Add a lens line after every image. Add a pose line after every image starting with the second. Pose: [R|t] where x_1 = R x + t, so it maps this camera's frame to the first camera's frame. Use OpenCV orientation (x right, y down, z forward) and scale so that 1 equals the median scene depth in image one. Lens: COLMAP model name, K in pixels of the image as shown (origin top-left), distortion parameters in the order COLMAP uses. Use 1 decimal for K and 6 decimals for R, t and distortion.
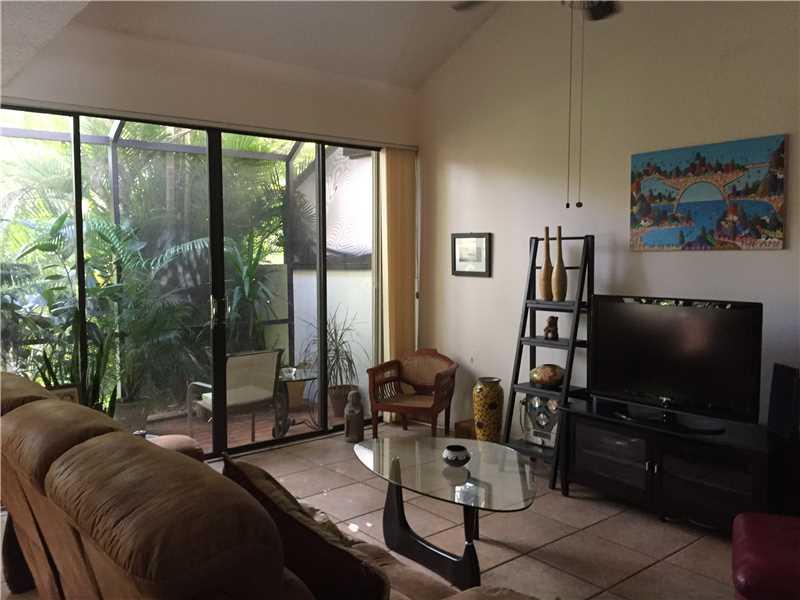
lens RADIAL K [[677.4, 0, 403.8], [0, 677.4, 303.8], [0, 0, 1]] dist [0.084815, -0.124962]
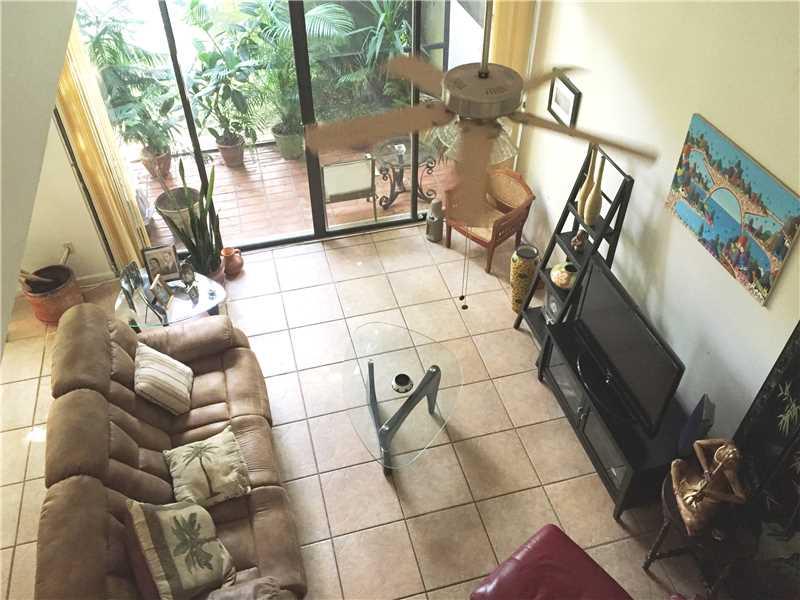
lens RADIAL K [[677.4, 0, 401.6], [0, 677.4, 301.2], [0, 0, 1]] dist [0.084815, -0.124962]
pose [[0.907932, 0.287738, -0.304739, 0.327746], [-0.033452, 0.774529, 0.631654, -0.558235], [0.417780, -0.563305, 0.712845, 0.110481]]
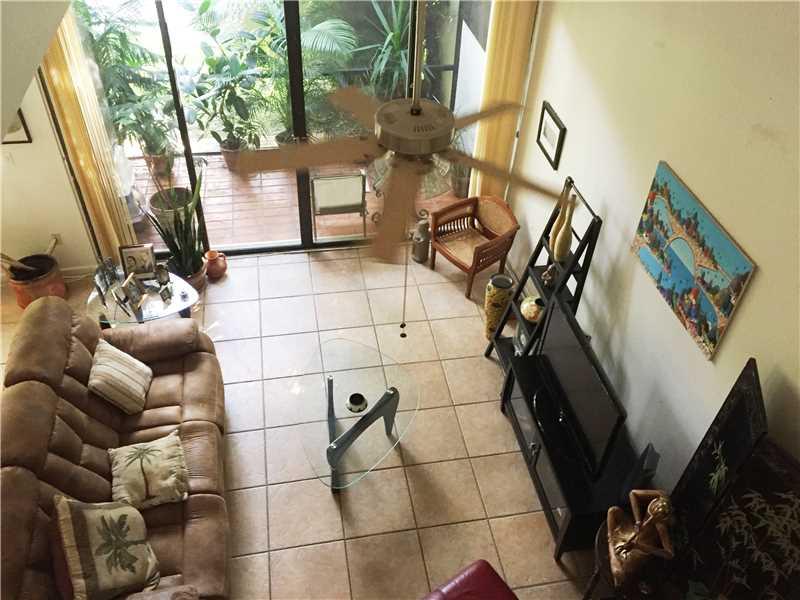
lens RADIAL K [[677.4, 0, 401.4], [0, 677.4, 300.0], [0, 0, 1]] dist [0.084815, -0.124962]
pose [[0.868989, 0.360249, -0.339233, 0.401345], [-0.081004, 0.779869, 0.620680, -0.578349], [0.488156, -0.511885, 0.706879, 0.156708]]
